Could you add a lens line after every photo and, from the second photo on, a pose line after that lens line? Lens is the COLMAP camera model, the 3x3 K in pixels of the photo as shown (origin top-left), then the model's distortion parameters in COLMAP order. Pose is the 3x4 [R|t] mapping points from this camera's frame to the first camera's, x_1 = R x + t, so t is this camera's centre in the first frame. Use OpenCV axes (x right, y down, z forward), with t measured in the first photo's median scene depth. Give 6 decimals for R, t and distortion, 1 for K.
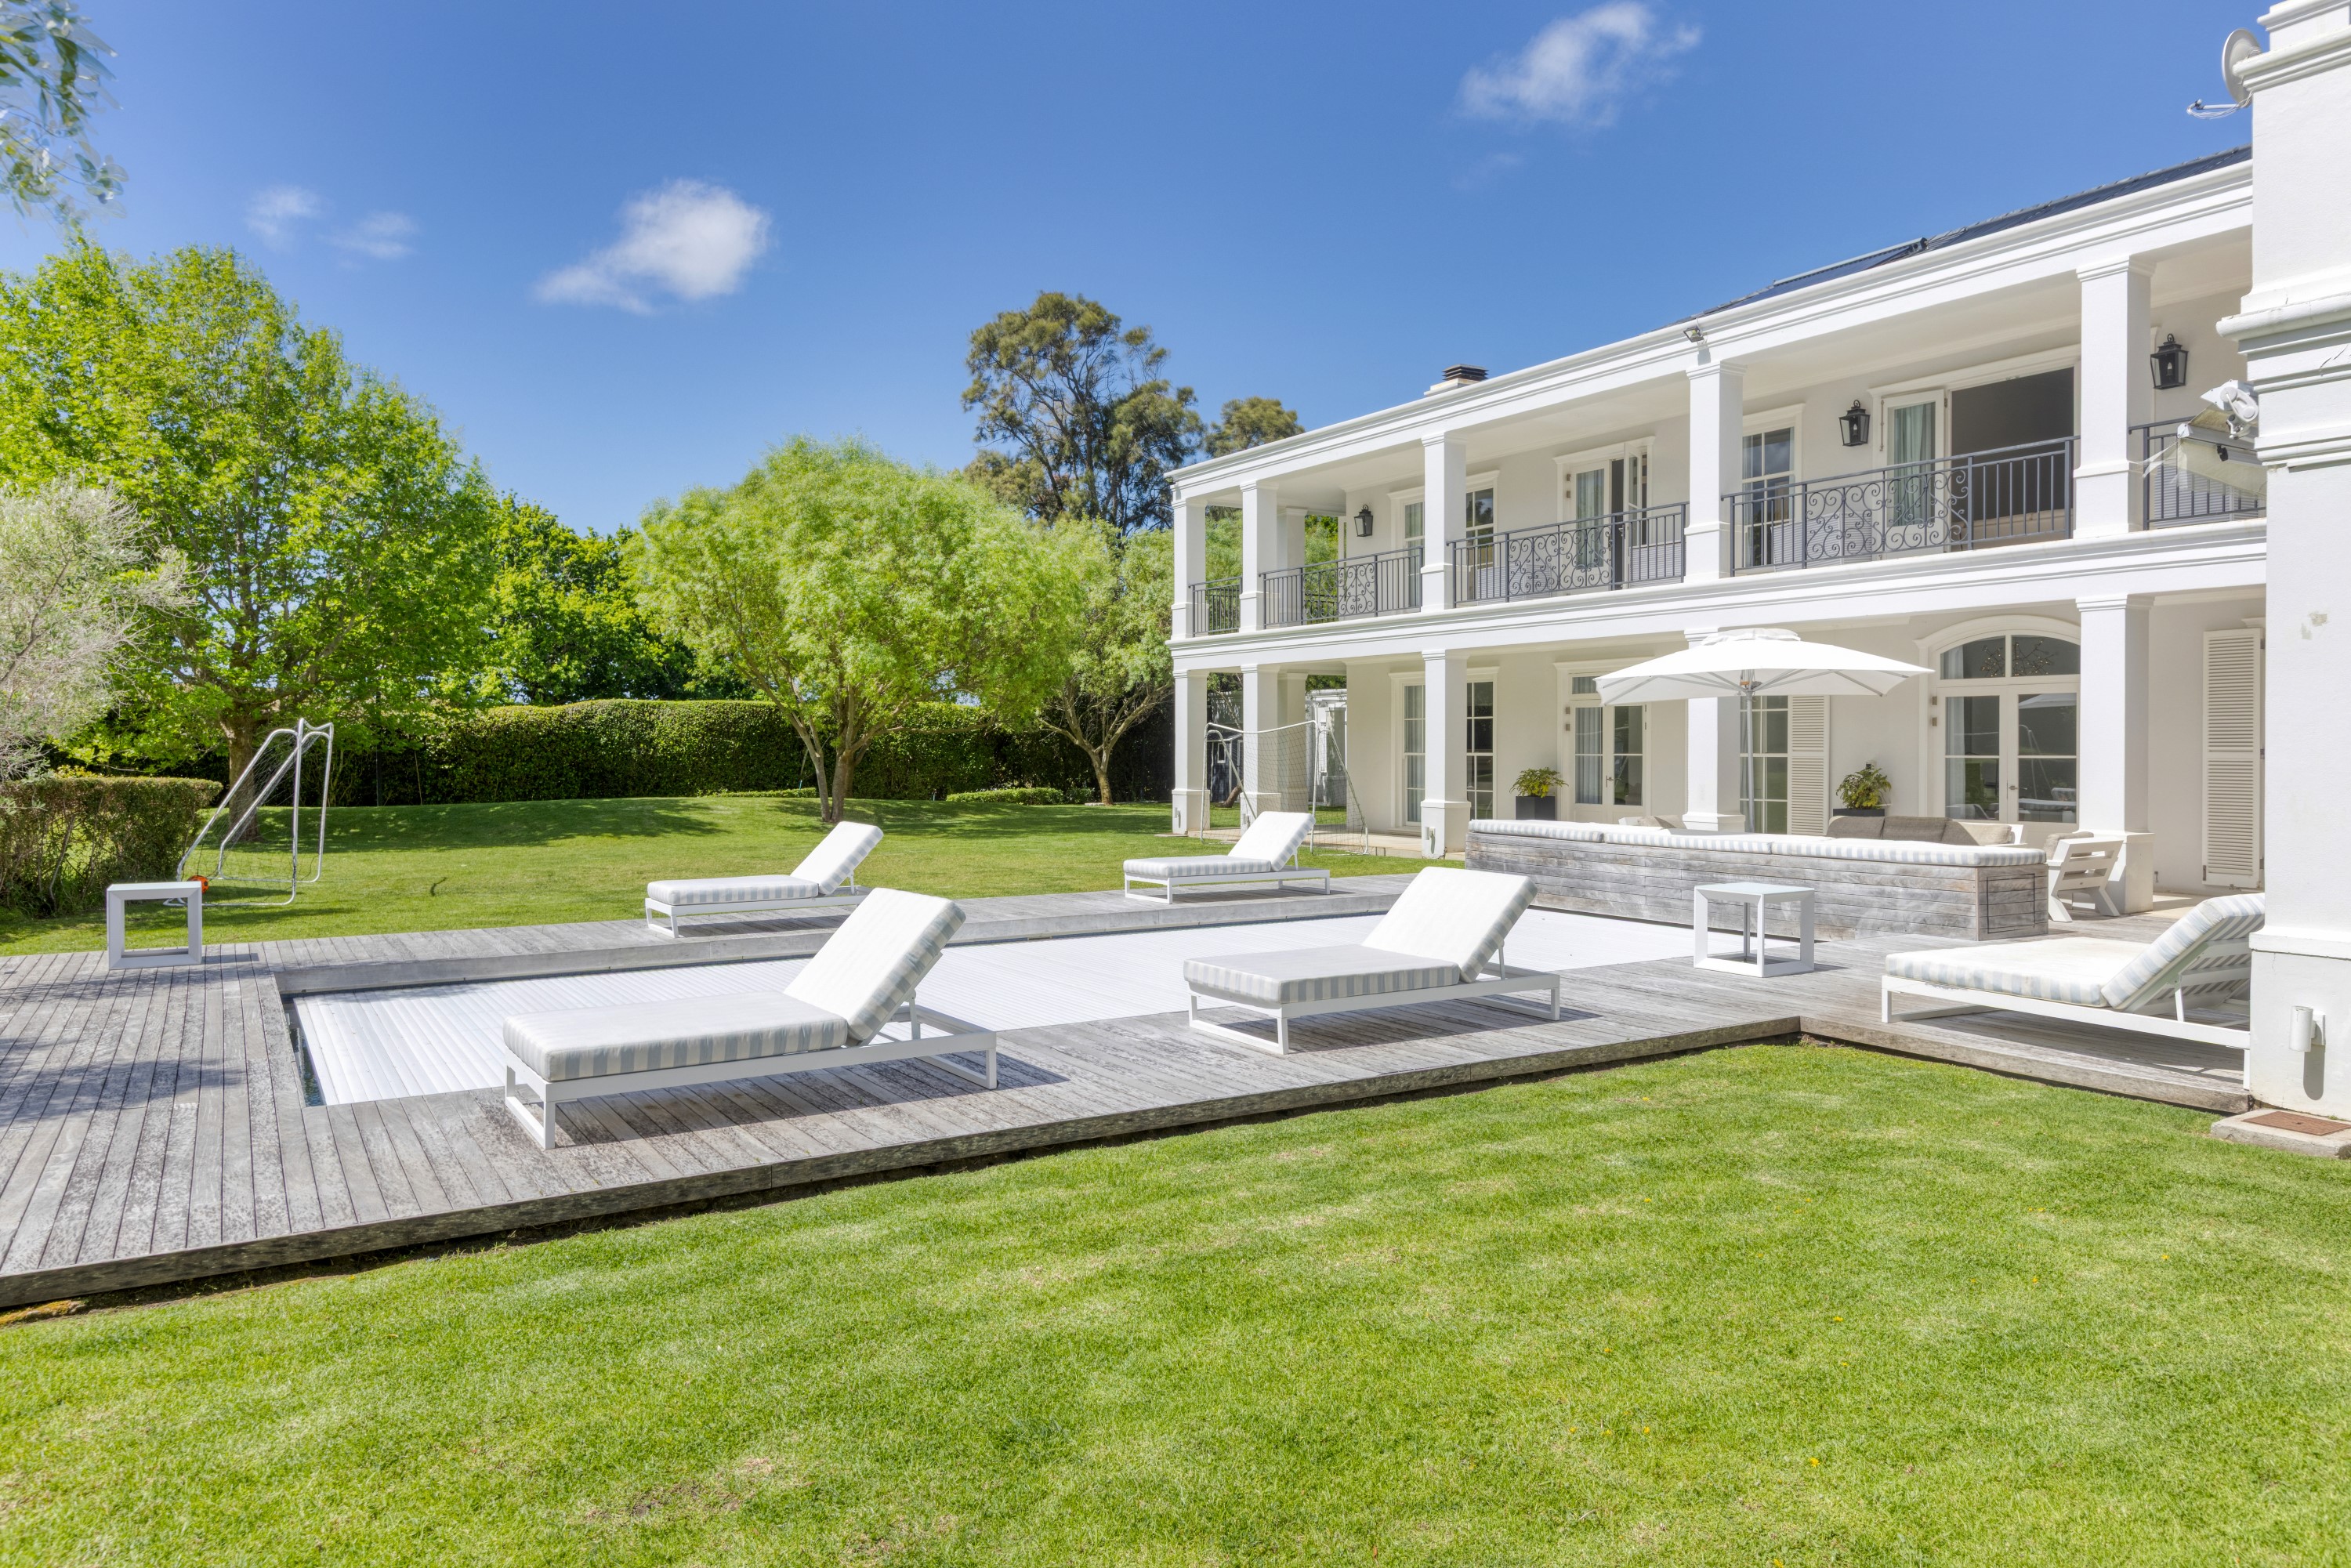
lens RADIAL K [[1574.2, 0, 1175.5], [0, 1574.2, 784.0], [0, 0, 1]] dist [0.002100, 0.001083]
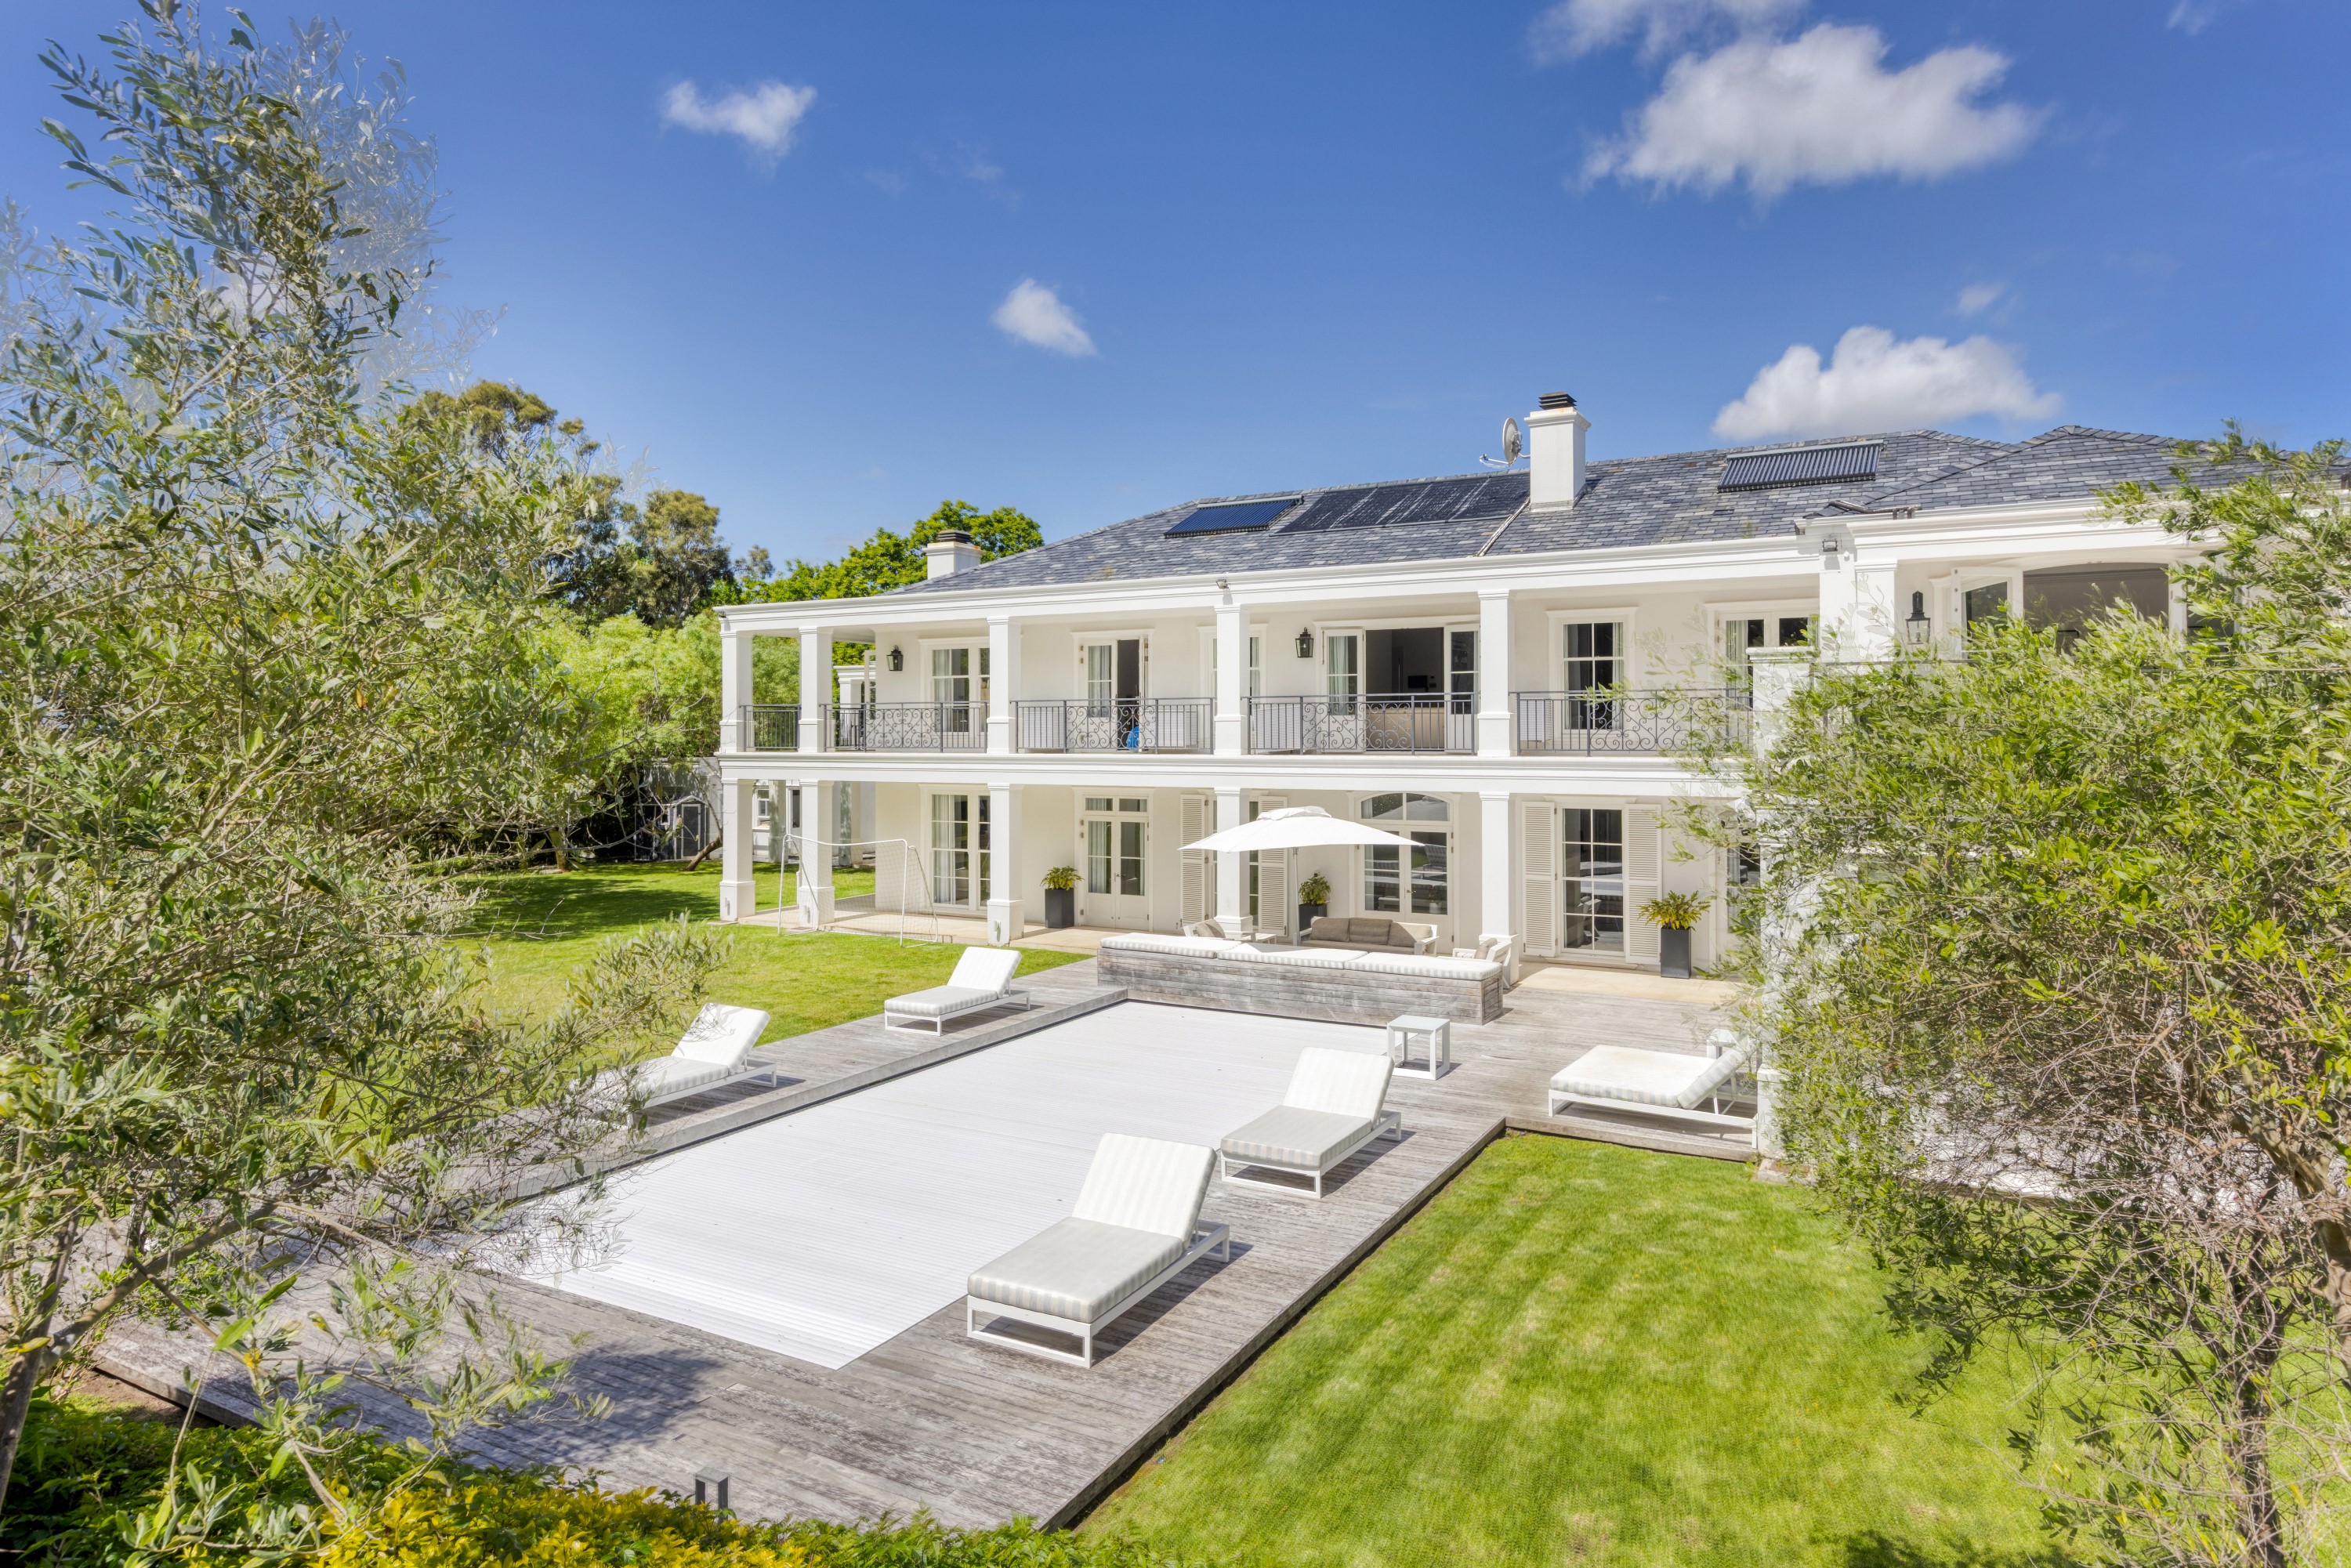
lens RADIAL K [[1395.8, 0, 1174.8], [0, 1395.8, 727.7], [0, 0, 1]] dist [0.003267, -0.000234]
pose [[0.869259, 0.004309, 0.494338, -0.328035], [0.010020, 0.999603, -0.026332, -0.117494], [-0.494255, 0.027842, 0.868871, -0.080624]]
